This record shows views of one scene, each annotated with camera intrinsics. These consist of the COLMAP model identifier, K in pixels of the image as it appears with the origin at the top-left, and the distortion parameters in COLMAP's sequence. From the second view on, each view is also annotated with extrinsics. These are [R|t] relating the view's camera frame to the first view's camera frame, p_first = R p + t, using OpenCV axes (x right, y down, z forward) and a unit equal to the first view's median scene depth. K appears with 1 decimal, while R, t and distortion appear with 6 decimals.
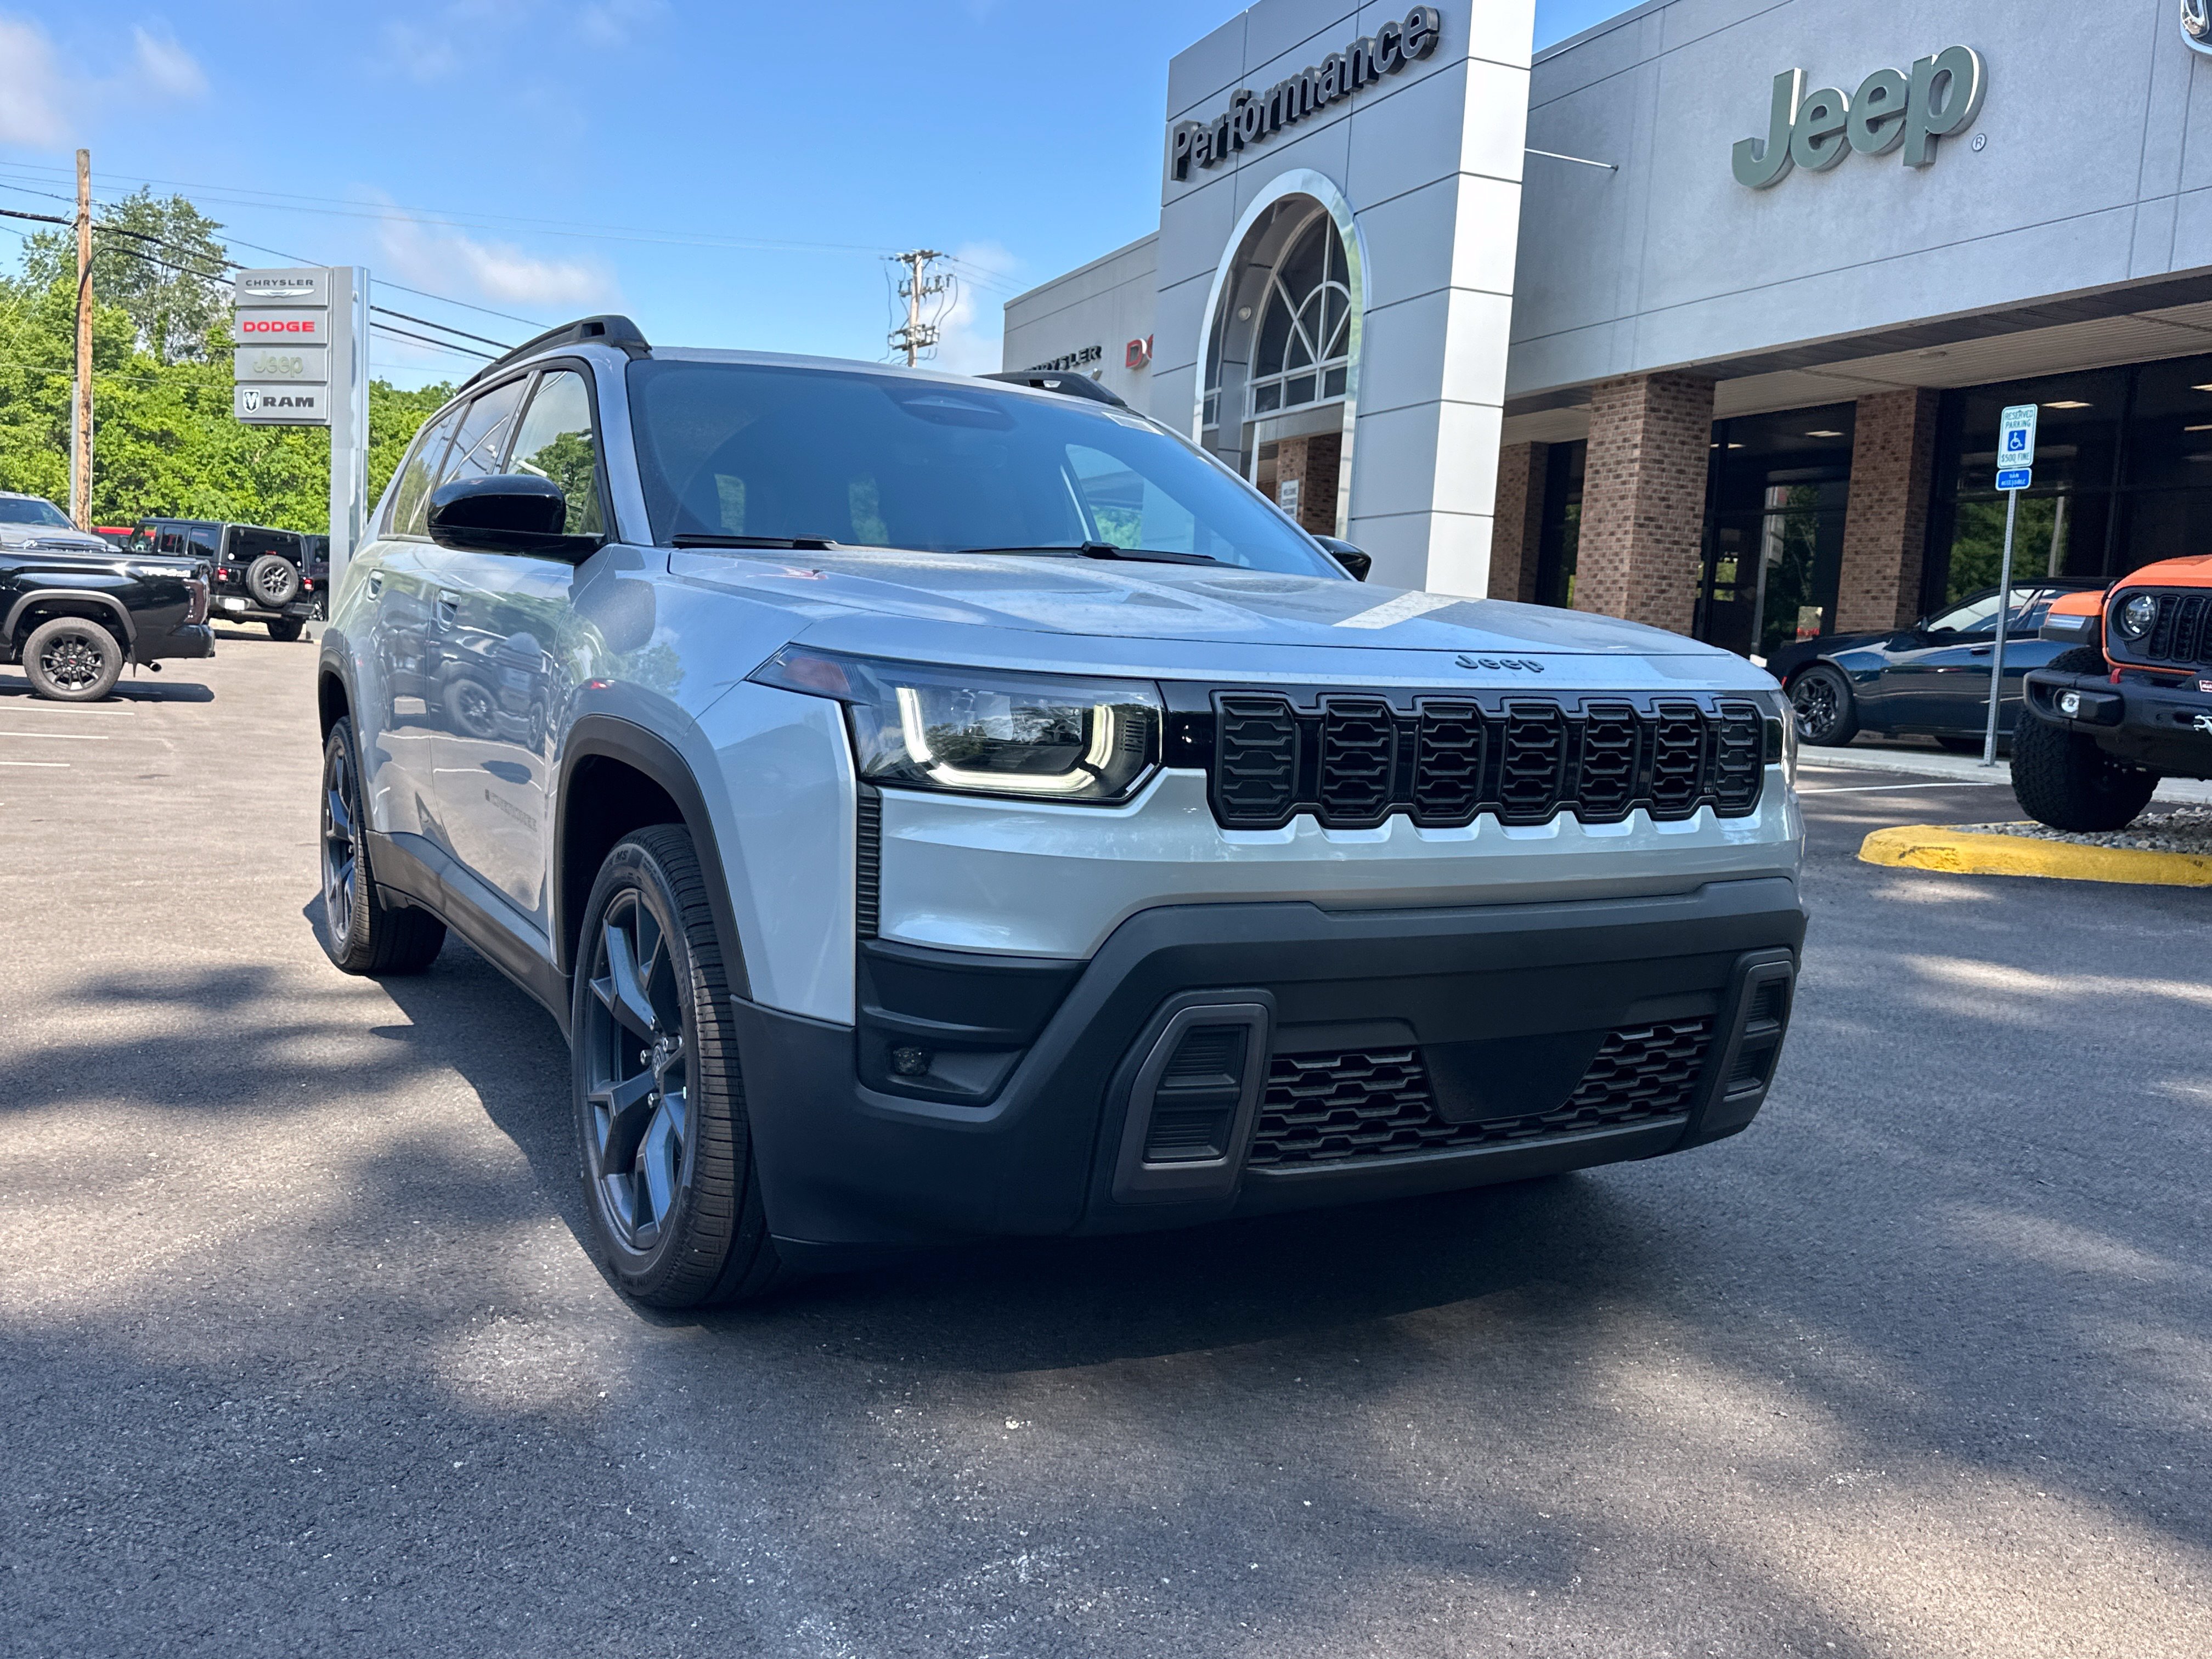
lens RADIAL K [[1799.8, 0, 1096.9], [0, 1799.8, 851.5], [0, 0, 1]] dist [0.108111, -0.172518]
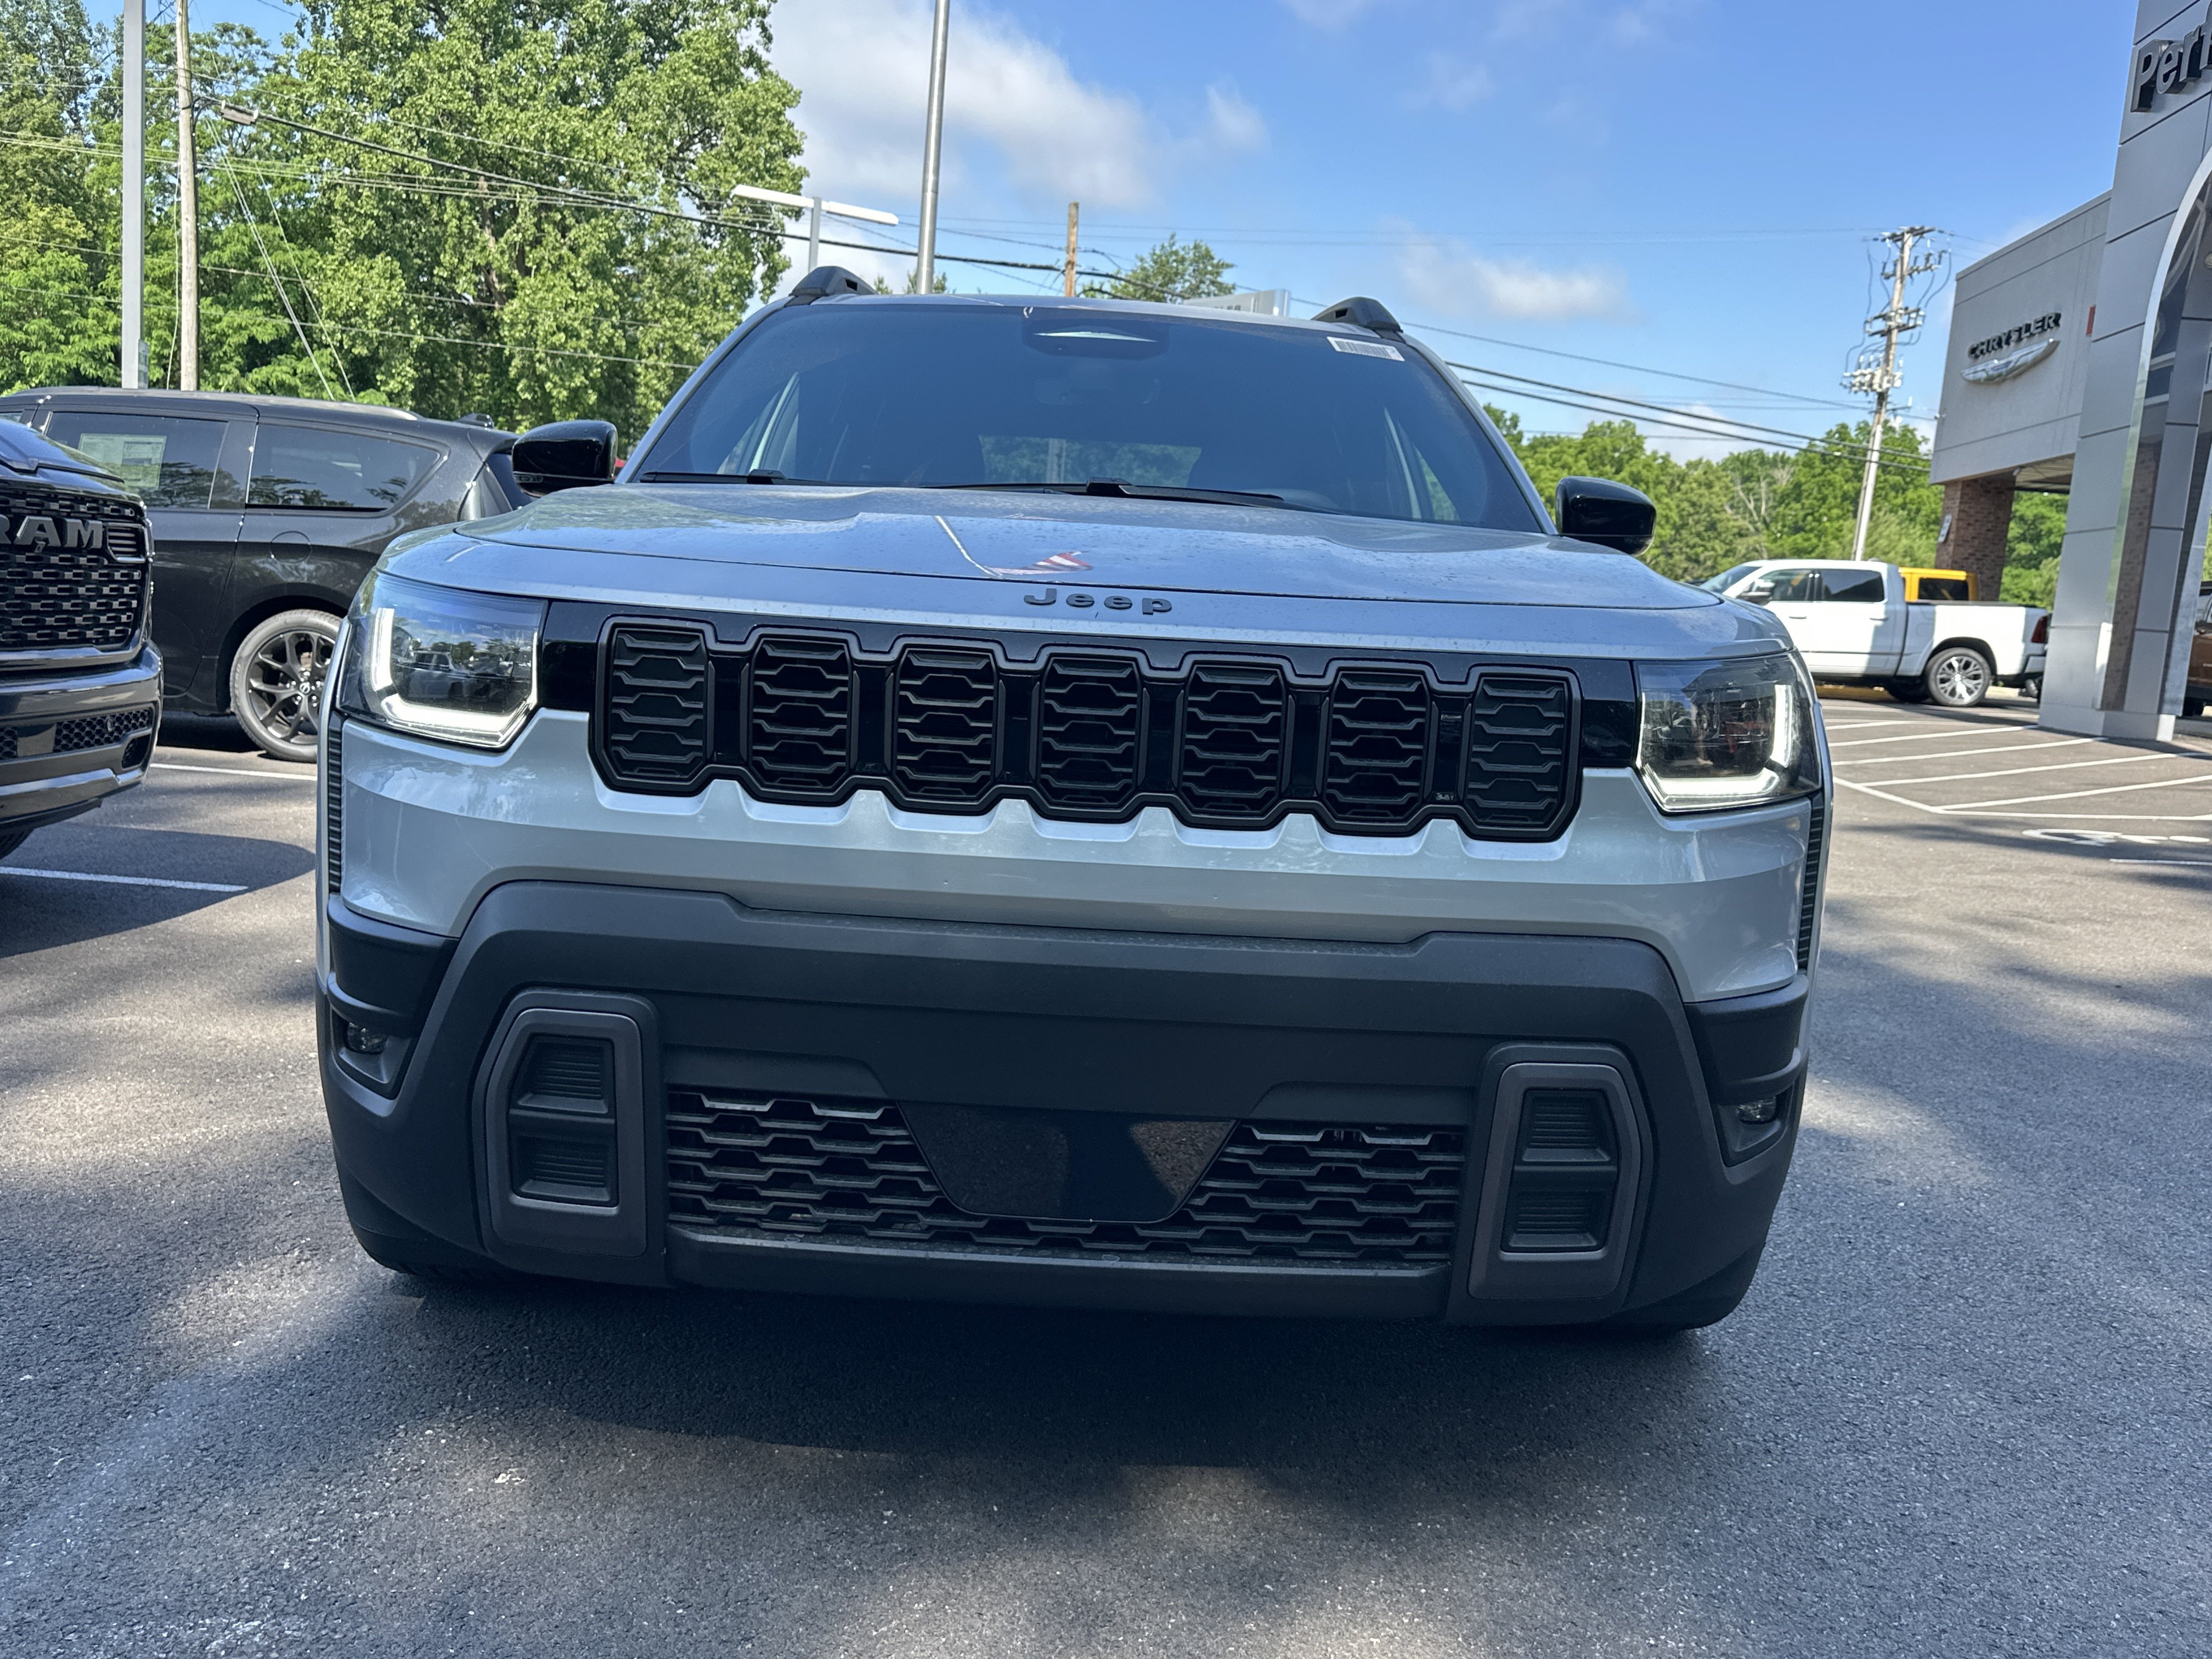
lens RADIAL K [[1814.4, 0, 1116.8], [0, 1814.4, 814.5], [0, 0, 1]] dist [0.109187, -0.142334]
pose [[0.876407, 0.068516, -0.476672, 0.097510], [-0.080797, 0.996717, -0.005286, -0.002327], [0.474745, 0.043147, 0.879065, 0.059624]]
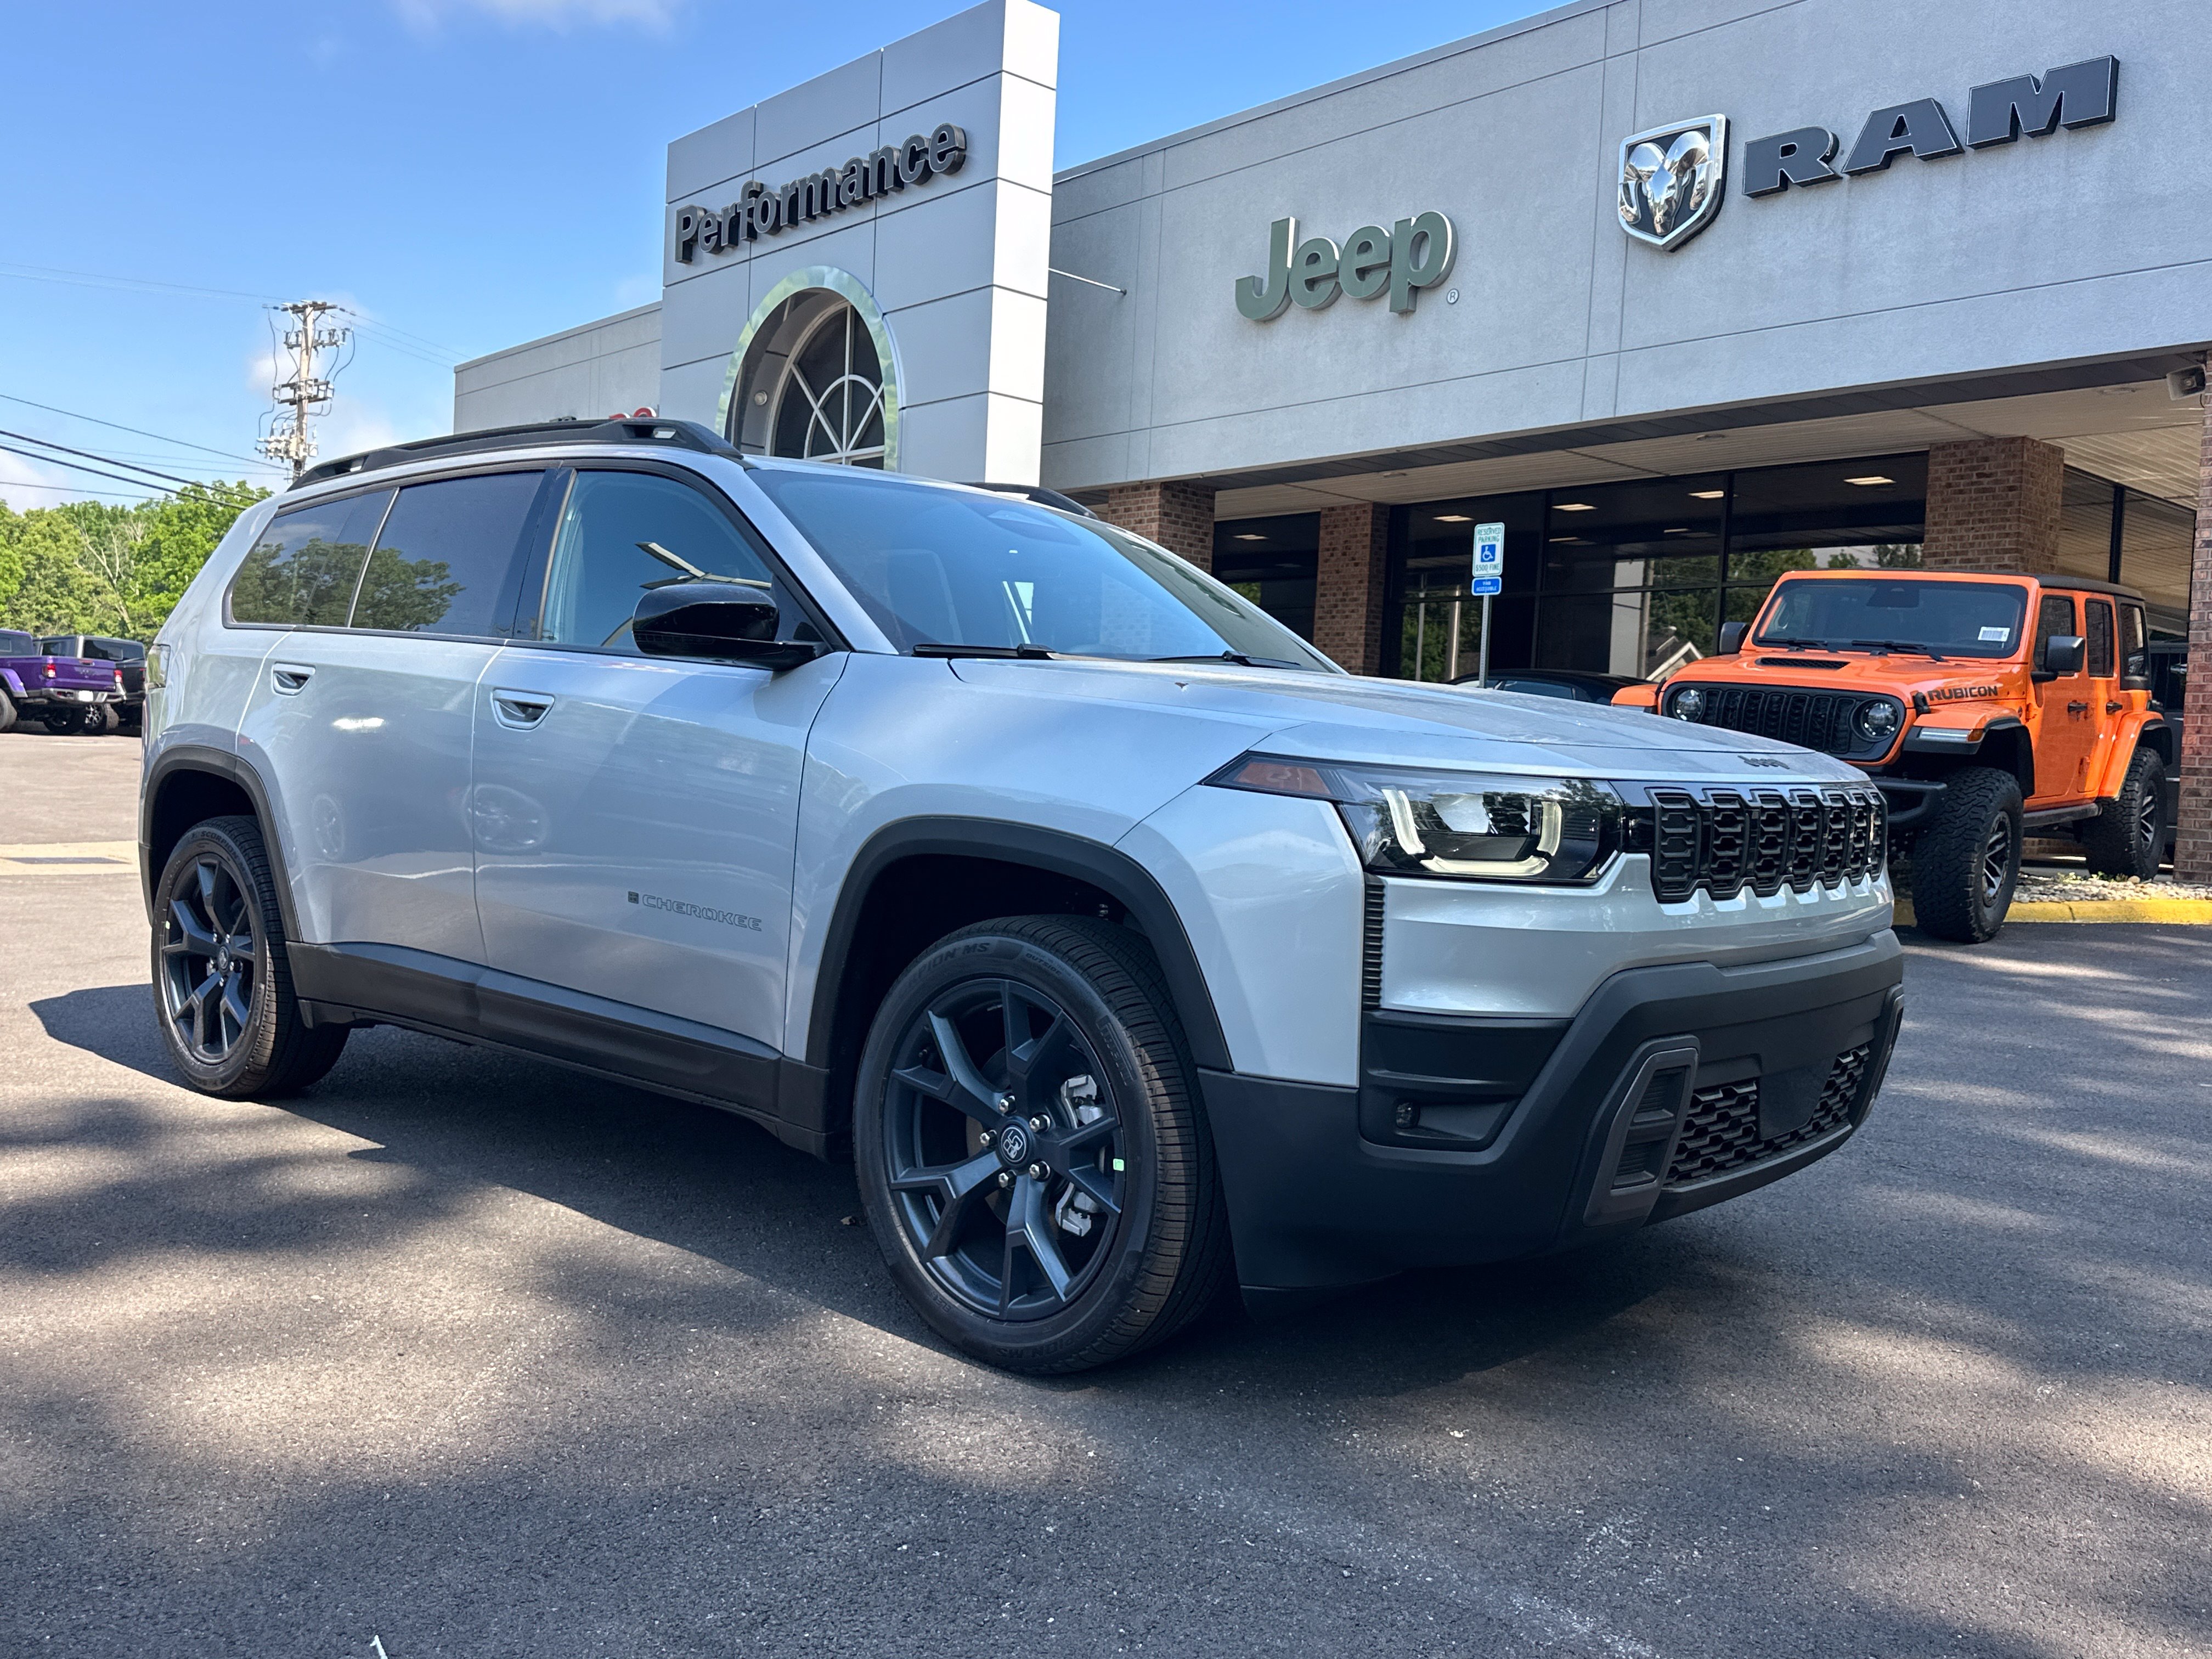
lens RADIAL K [[1797.8, 0, 1106.0], [0, 1797.8, 829.5], [0, 0, 1]] dist [0.159419, -0.271772]
pose [[0.947842, -0.020910, 0.318053, -0.099542], [0.038308, 0.998086, -0.048545, -0.002471], [-0.316429, 0.058197, 0.946829, -0.005479]]
